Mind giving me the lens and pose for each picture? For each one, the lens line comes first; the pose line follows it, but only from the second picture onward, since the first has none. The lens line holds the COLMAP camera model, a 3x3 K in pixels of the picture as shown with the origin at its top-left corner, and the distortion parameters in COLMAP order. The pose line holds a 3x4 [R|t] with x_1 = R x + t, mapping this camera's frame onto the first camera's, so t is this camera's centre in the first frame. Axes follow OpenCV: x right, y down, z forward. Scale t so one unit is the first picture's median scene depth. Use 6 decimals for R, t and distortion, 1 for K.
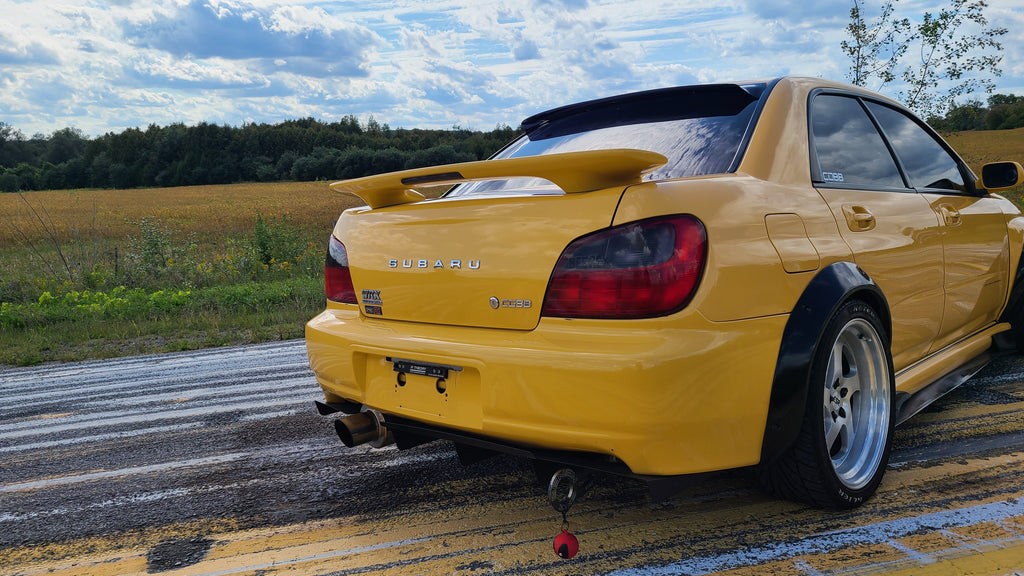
lens RADIAL K [[768.8, 0, 497.9], [0, 768.8, 278.7], [0, 0, 1]] dist [0.067243, -0.052827]
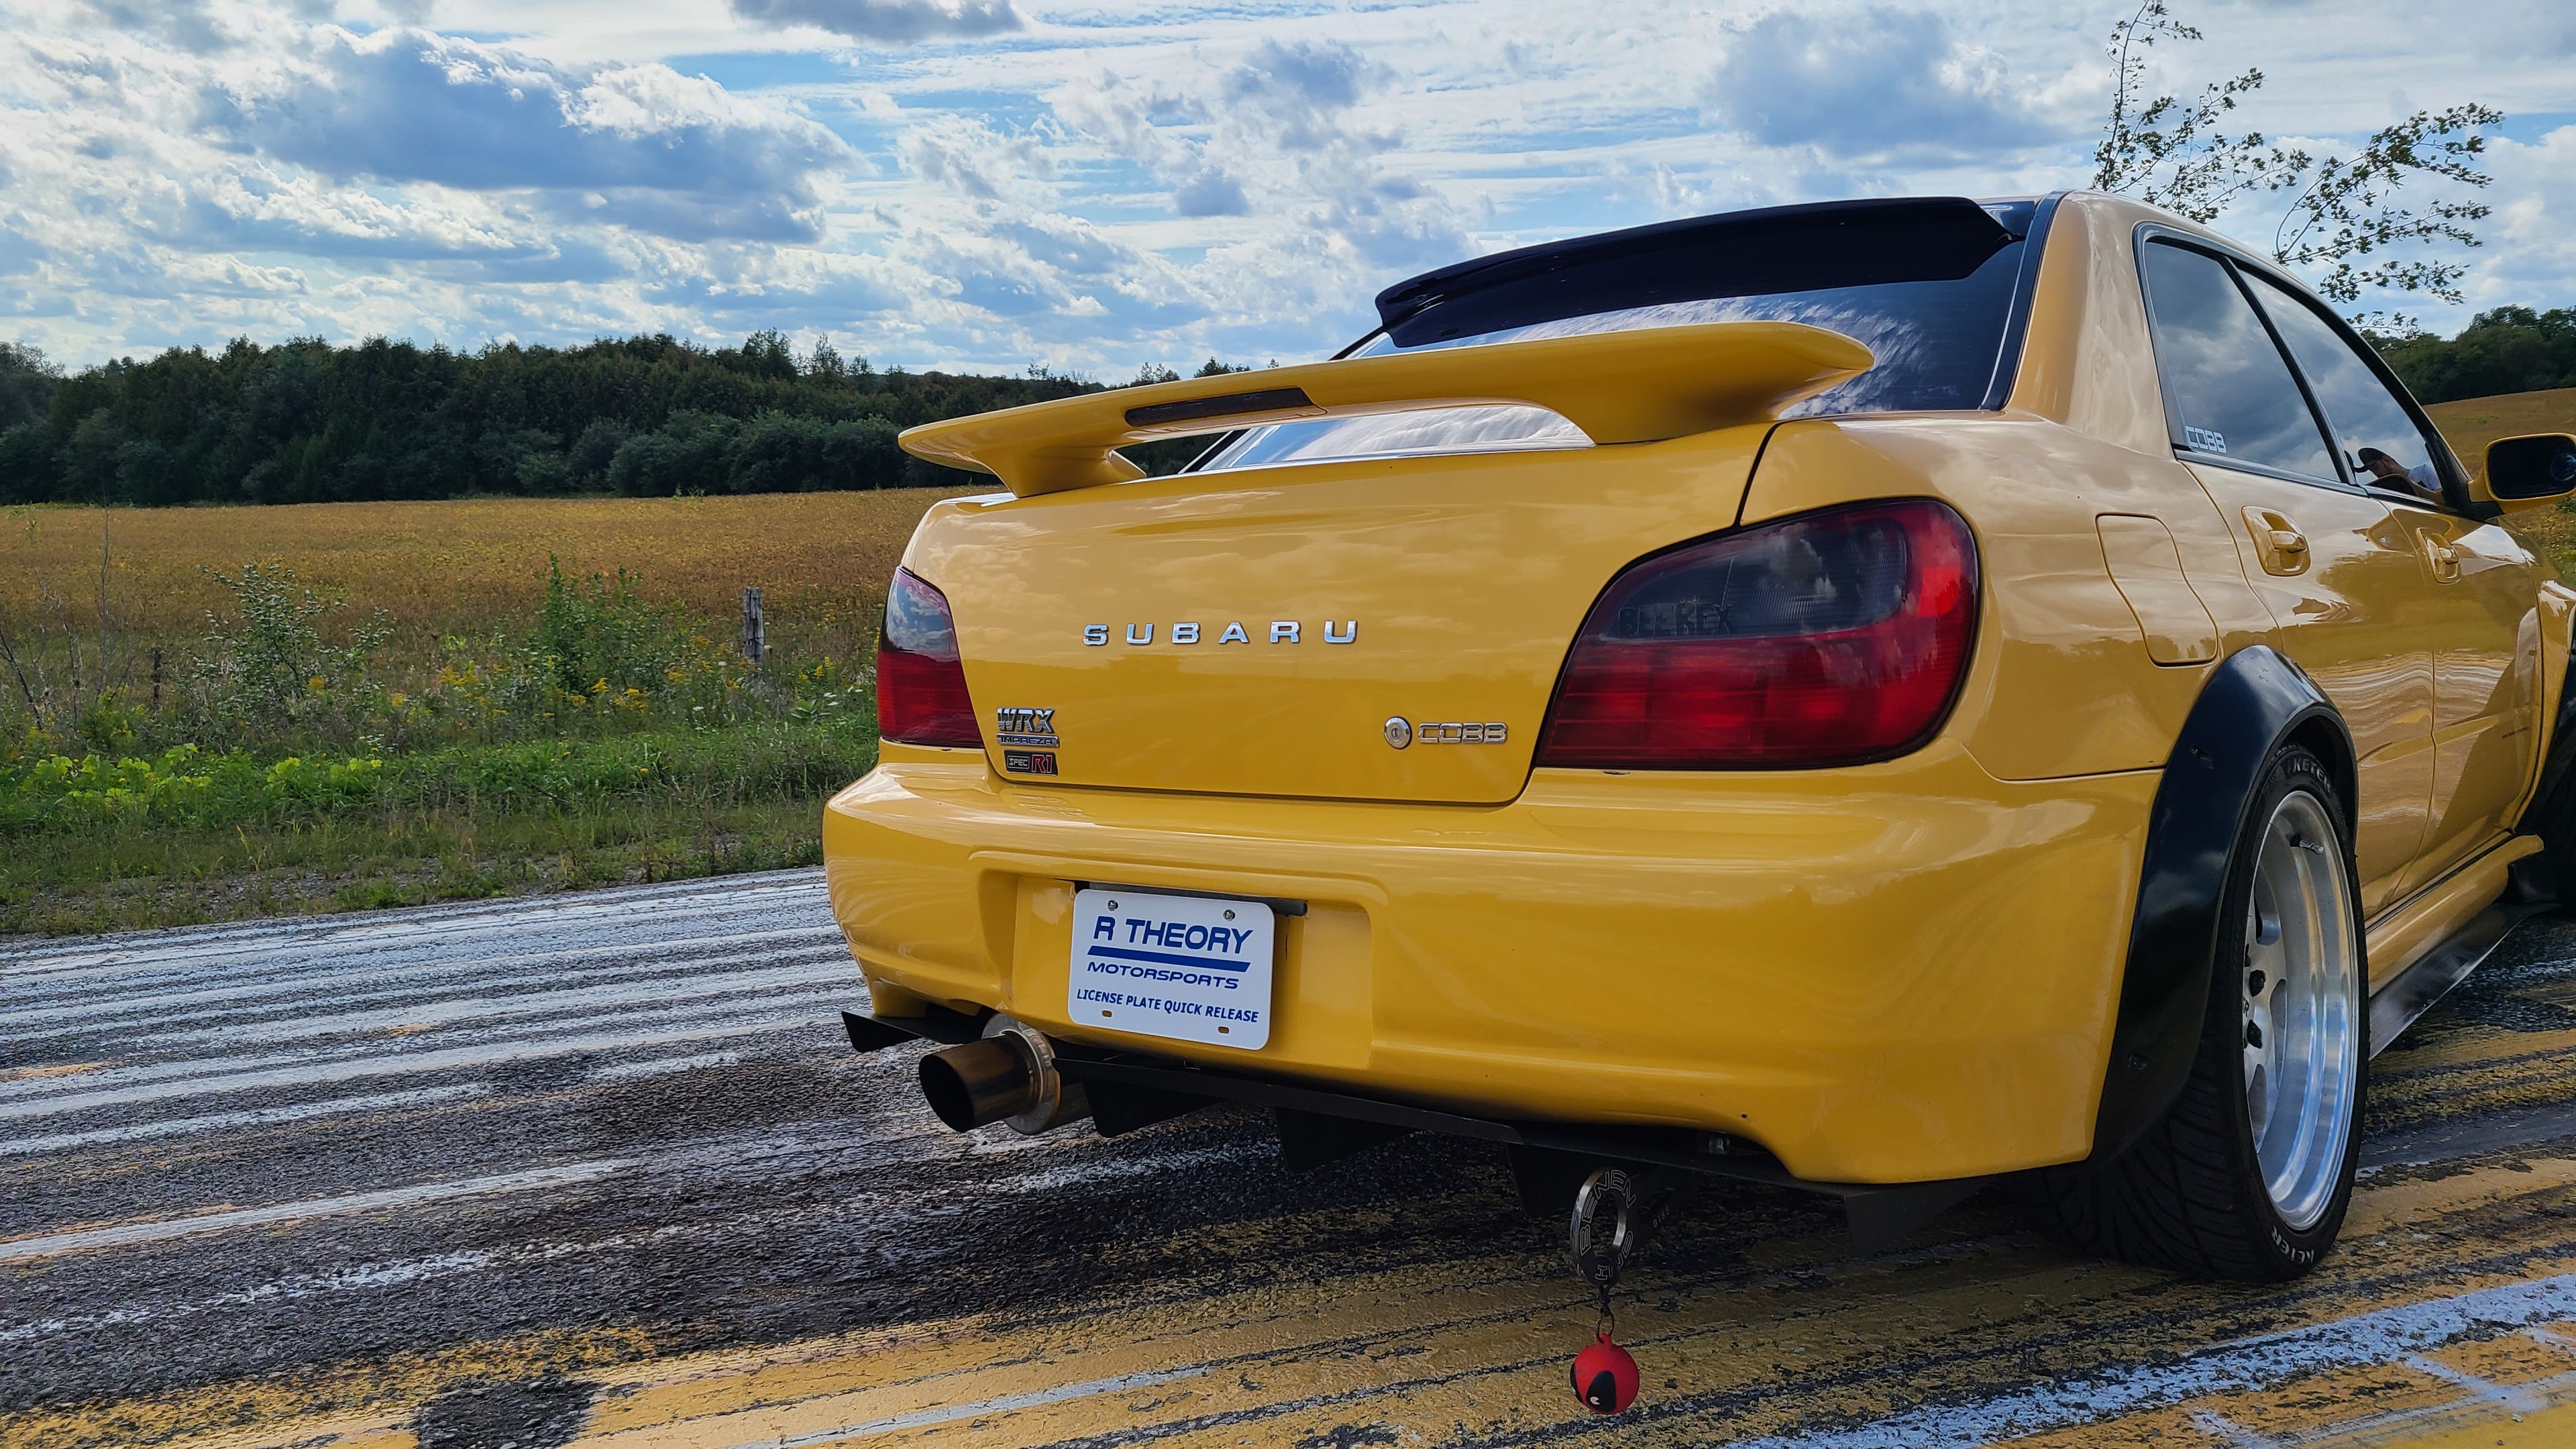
lens RADIAL K [[1935.7, 0, 1292.6], [0, 1935.7, 703.5], [0, 0, 1]] dist [0.066141, -0.053210]
pose [[0.996763, 0.014735, 0.079029, -0.084810], [-0.012595, 0.999542, -0.027506, 0.028333], [-0.079398, 0.026422, 0.996493, 0.038429]]
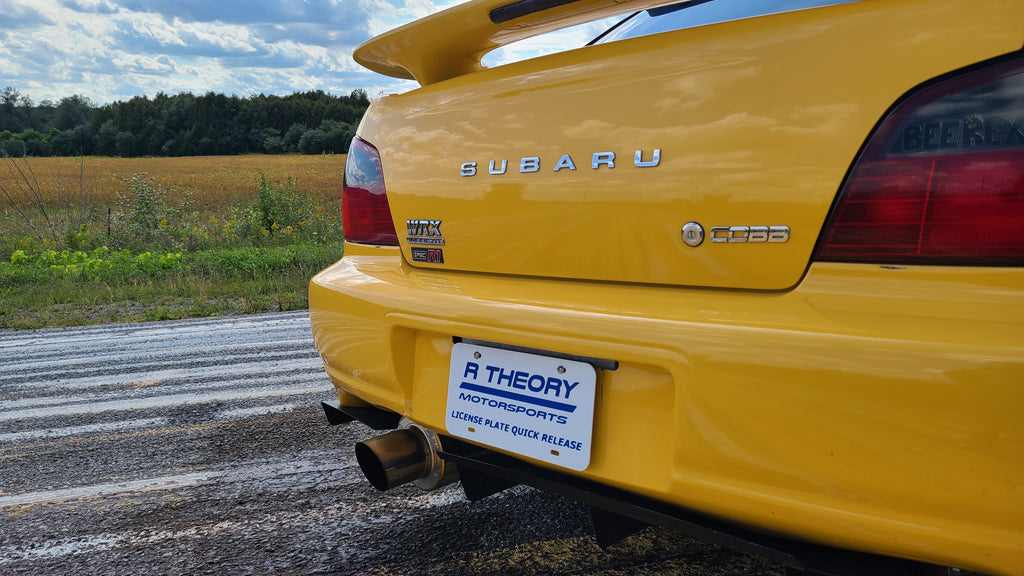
lens RADIAL K [[770.7, 0, 501.0], [0, 770.7, 275.6], [0, 0, 1]] dist [0.062726, -0.053105]
pose [[0.999608, 0.027871, -0.002768, -0.080912], [-0.027805, 0.999376, 0.021787, 0.032582], [0.003373, -0.021701, 0.999759, 0.327085]]
